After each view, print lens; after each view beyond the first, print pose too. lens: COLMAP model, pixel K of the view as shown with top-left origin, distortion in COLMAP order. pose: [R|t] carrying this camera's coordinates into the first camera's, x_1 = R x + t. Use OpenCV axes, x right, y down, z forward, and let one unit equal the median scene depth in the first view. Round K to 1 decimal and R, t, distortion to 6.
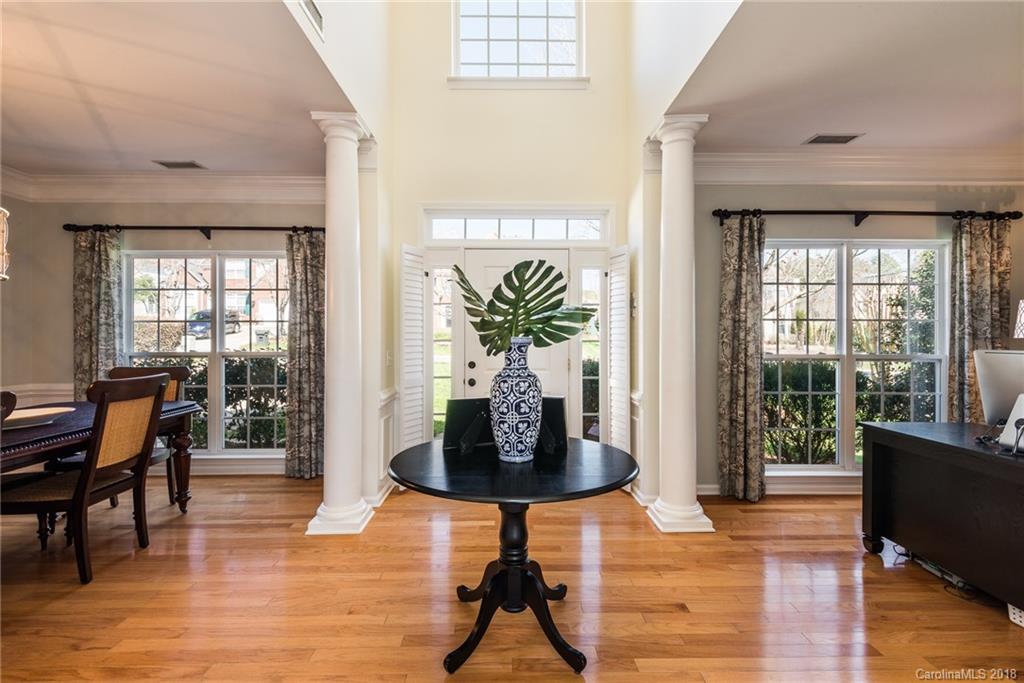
lens RADIAL K [[463.8, 0, 514.0], [0, 463.8, 335.1], [0, 0, 1]] dist [0.026196, -0.016504]
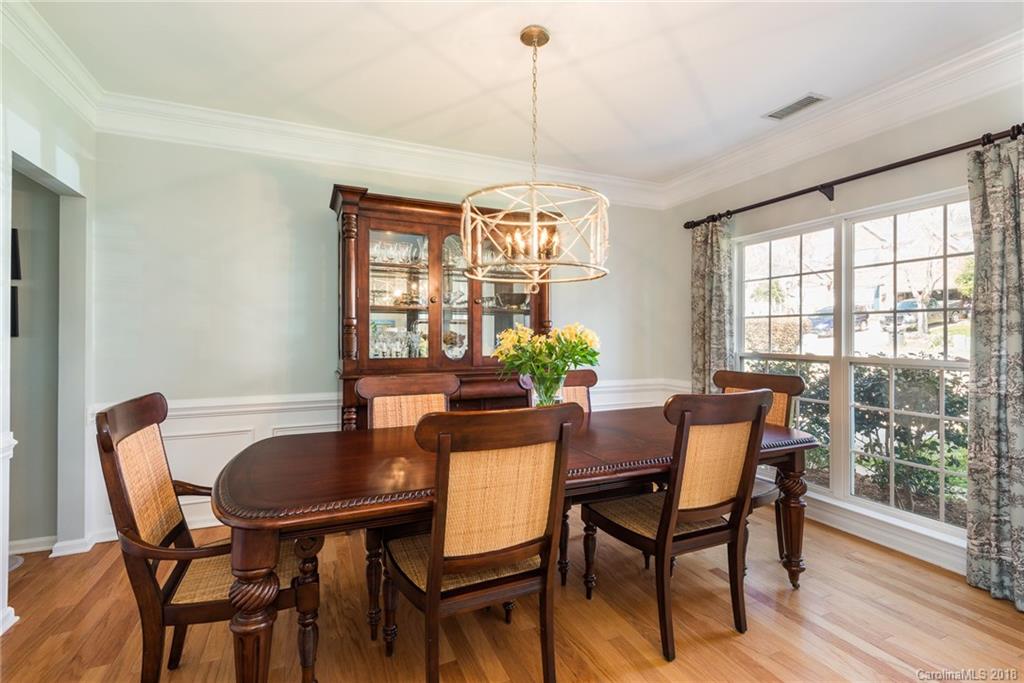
lens RADIAL K [[463.8, 0, 514.0], [0, 463.8, 335.1], [0, 0, 1]] dist [0.026196, -0.016504]
pose [[0.385157, 0.001782, -0.922849, -0.177020], [0.001421, 0.999996, 0.002523, 0.000999], [0.922850, -0.002283, 0.385153, 0.274206]]
